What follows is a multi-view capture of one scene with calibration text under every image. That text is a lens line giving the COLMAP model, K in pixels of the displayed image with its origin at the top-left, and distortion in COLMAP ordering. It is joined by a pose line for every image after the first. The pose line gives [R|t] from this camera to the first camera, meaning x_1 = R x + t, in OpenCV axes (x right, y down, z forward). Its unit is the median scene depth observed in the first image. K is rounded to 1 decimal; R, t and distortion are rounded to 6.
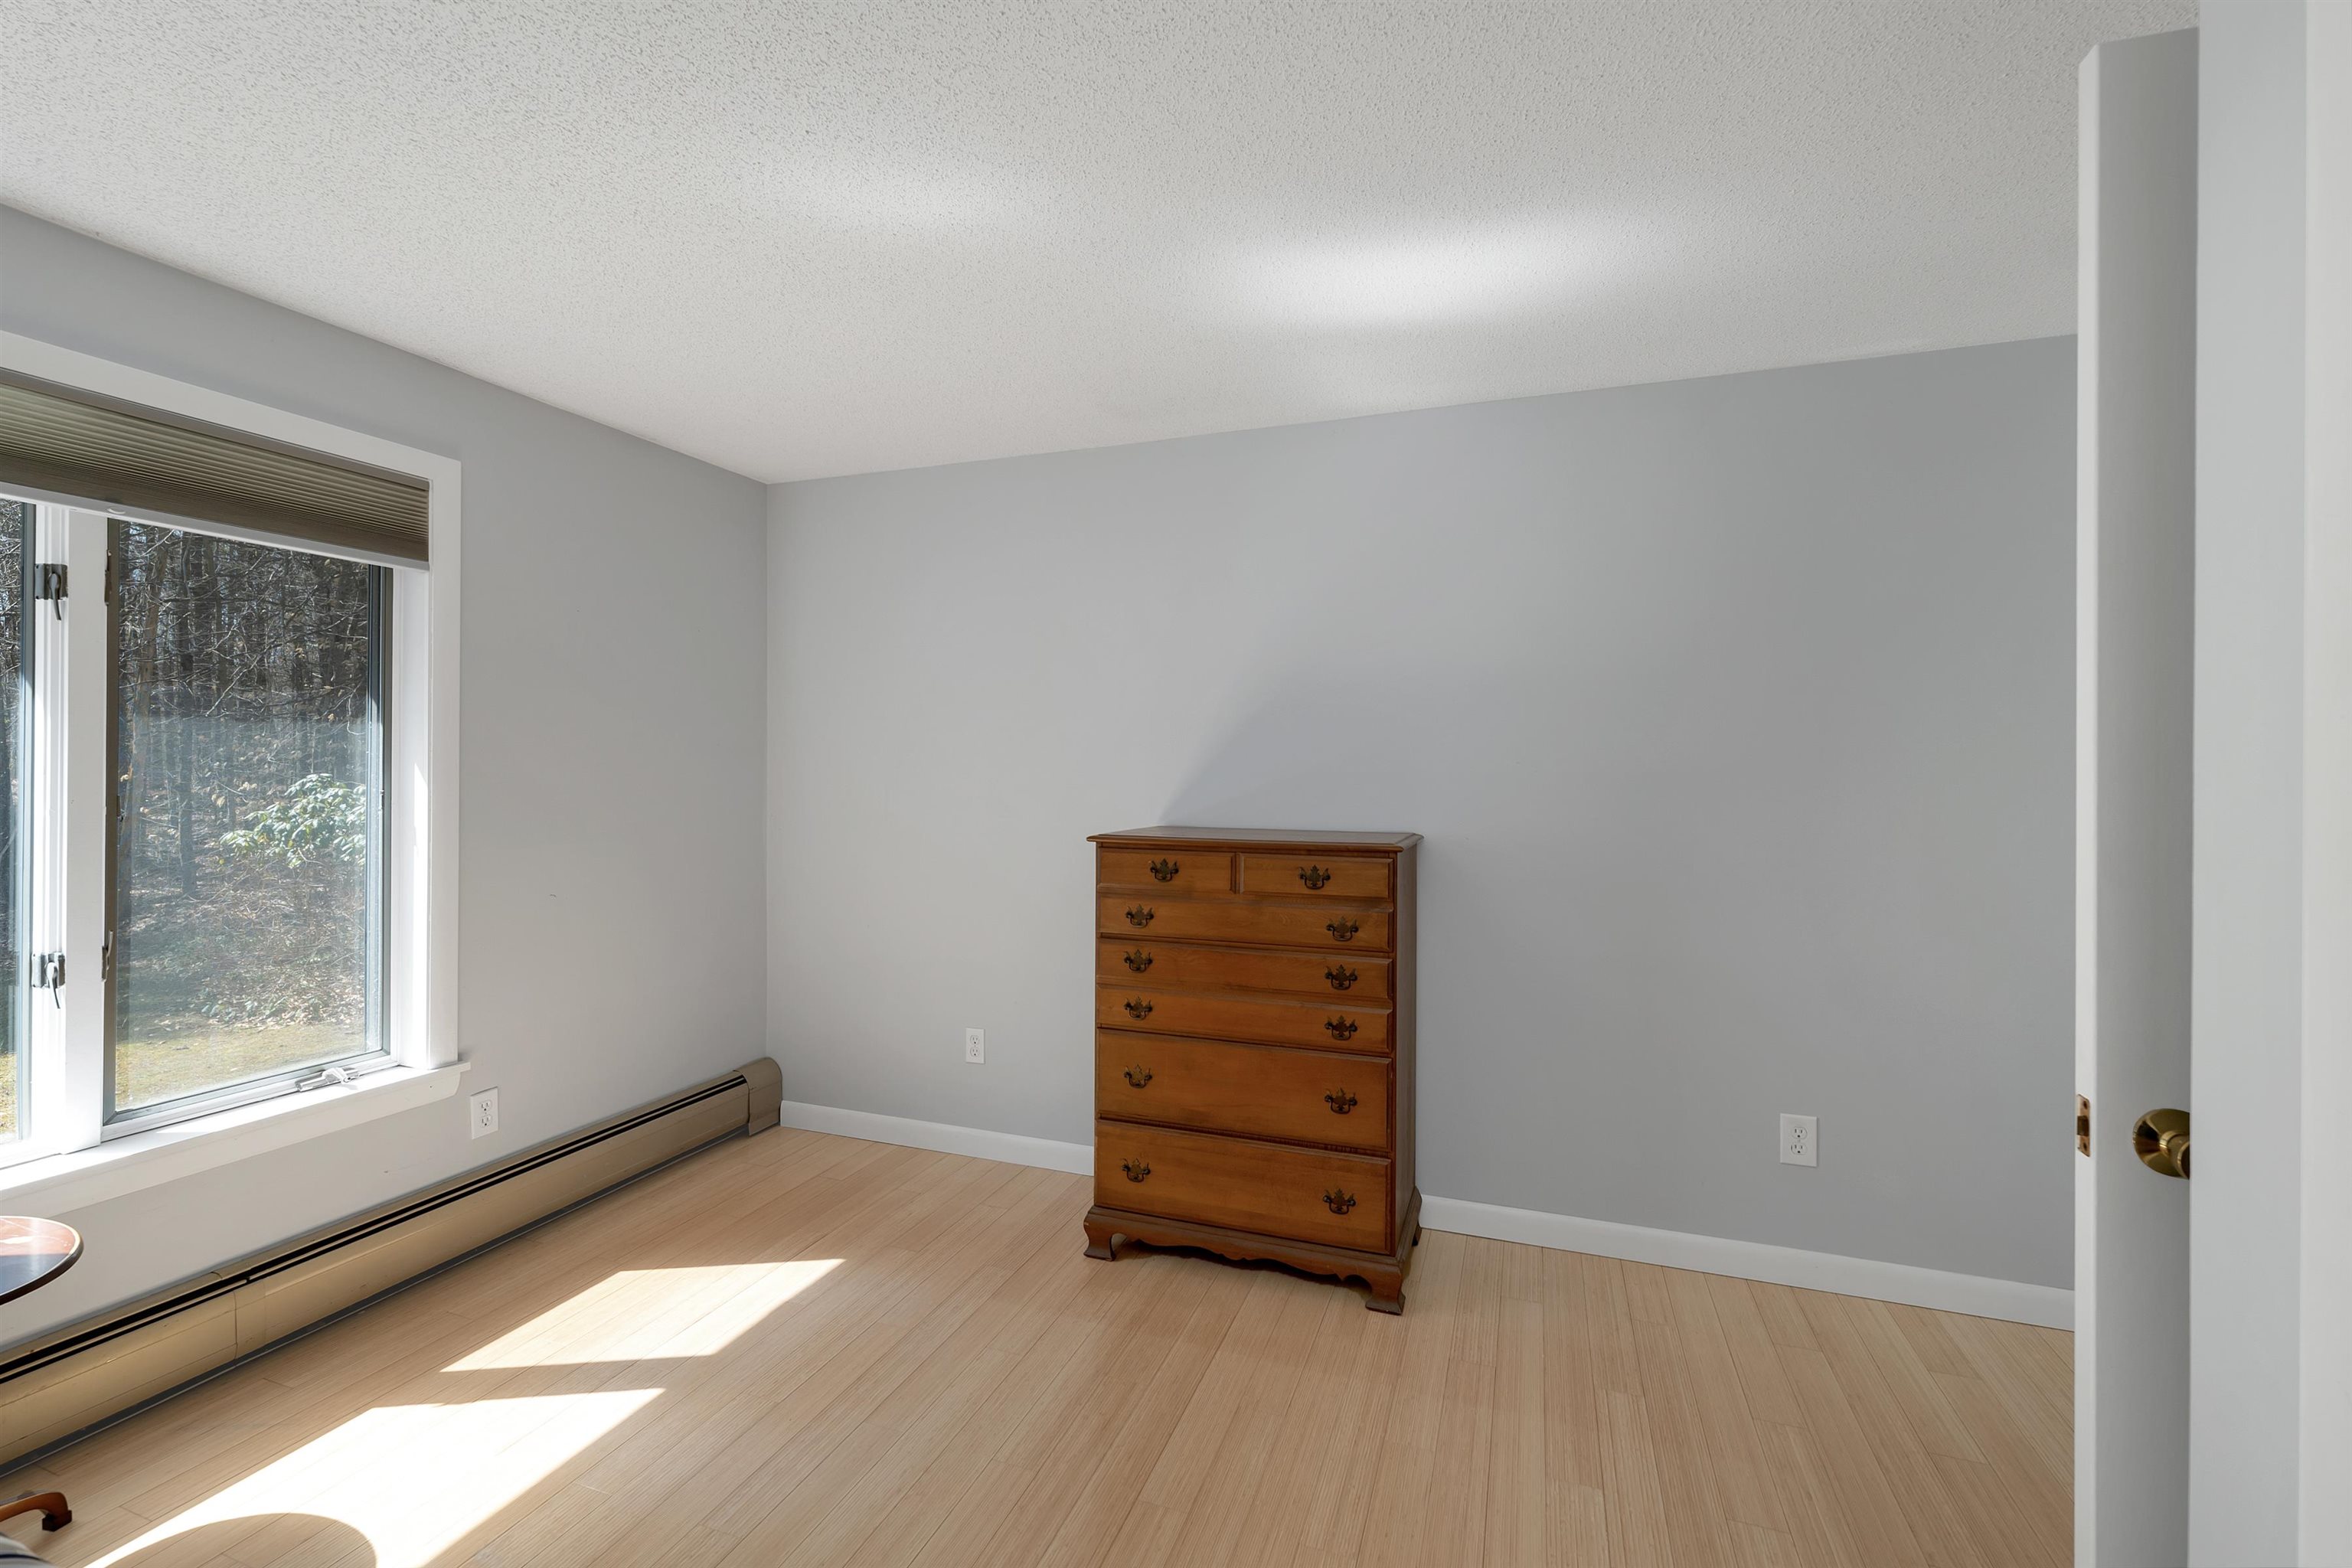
lens RADIAL K [[999.3, 0, 1172.7], [0, 999.3, 764.2], [0, 0, 1]] dist [0.001921, -0.000904]
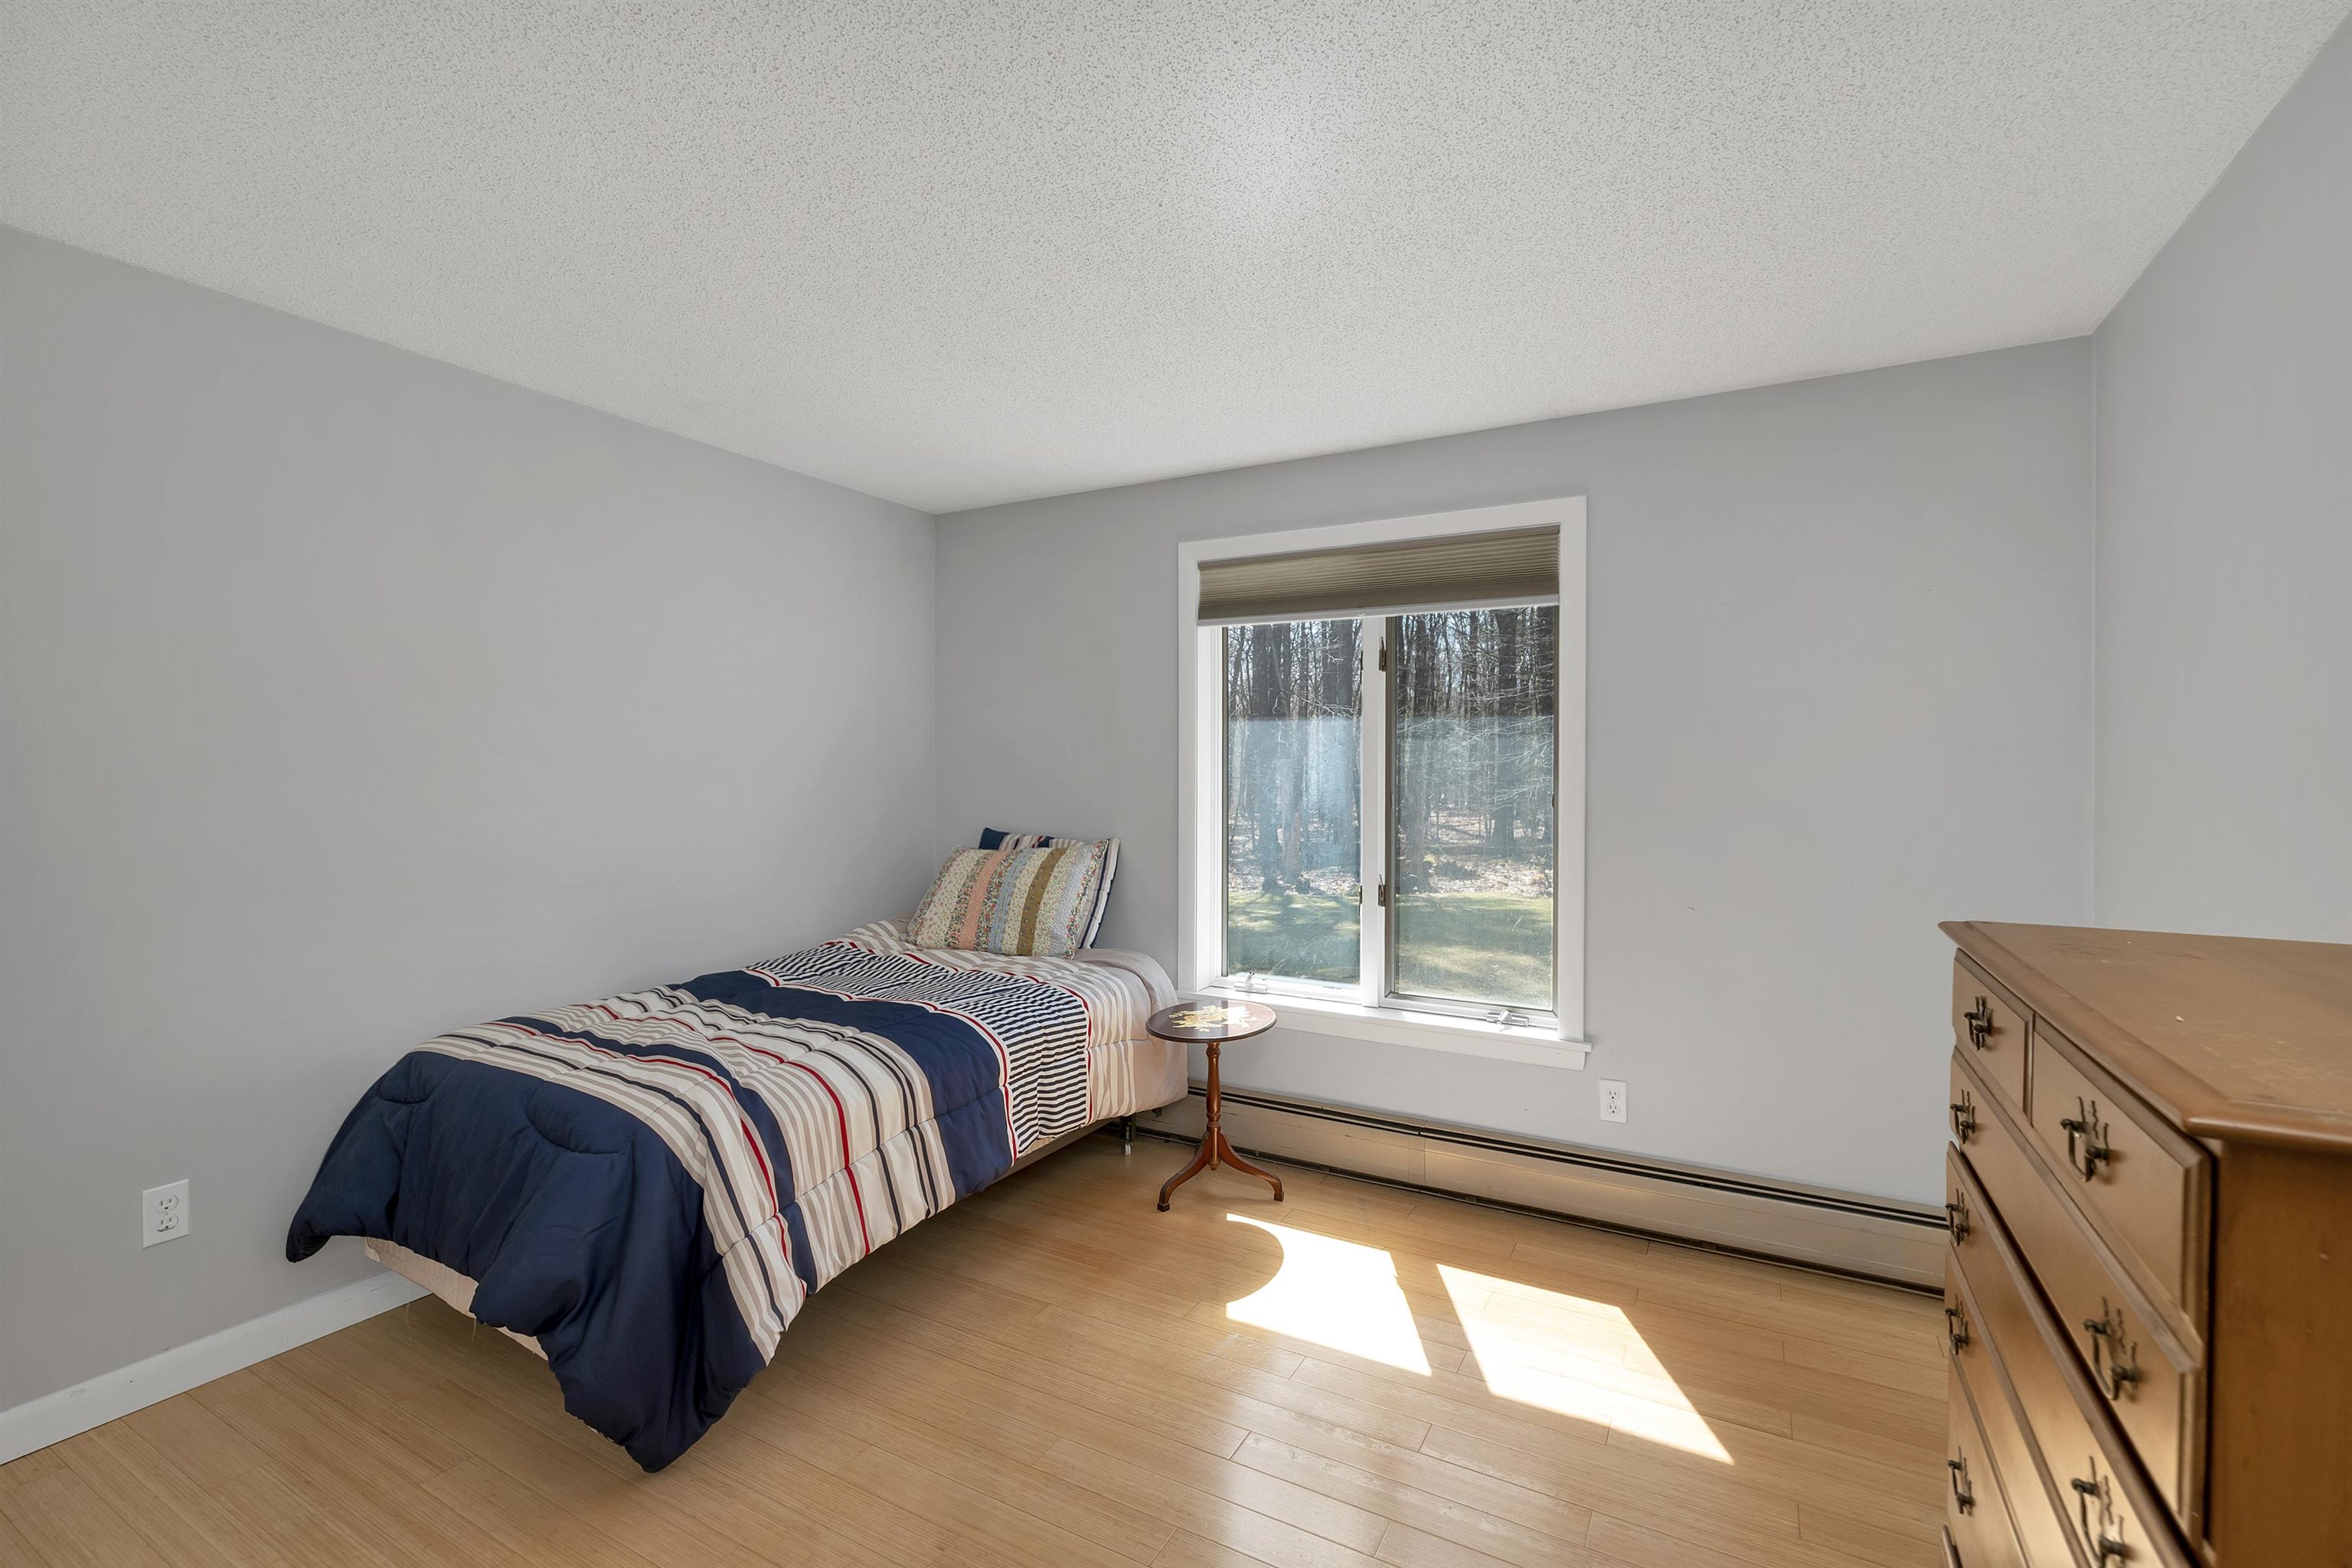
lens RADIAL K [[999.3, 0, 1173.4], [0, 999.3, 779.4], [0, 0, 1]] dist [0.001921, -0.000904]
pose [[-0.148111, 0.004709, -0.988959, 0.458014], [-0.008468, 0.999946, 0.006030, 0.006296], [0.988934, 0.009267, -0.148063, 0.741473]]
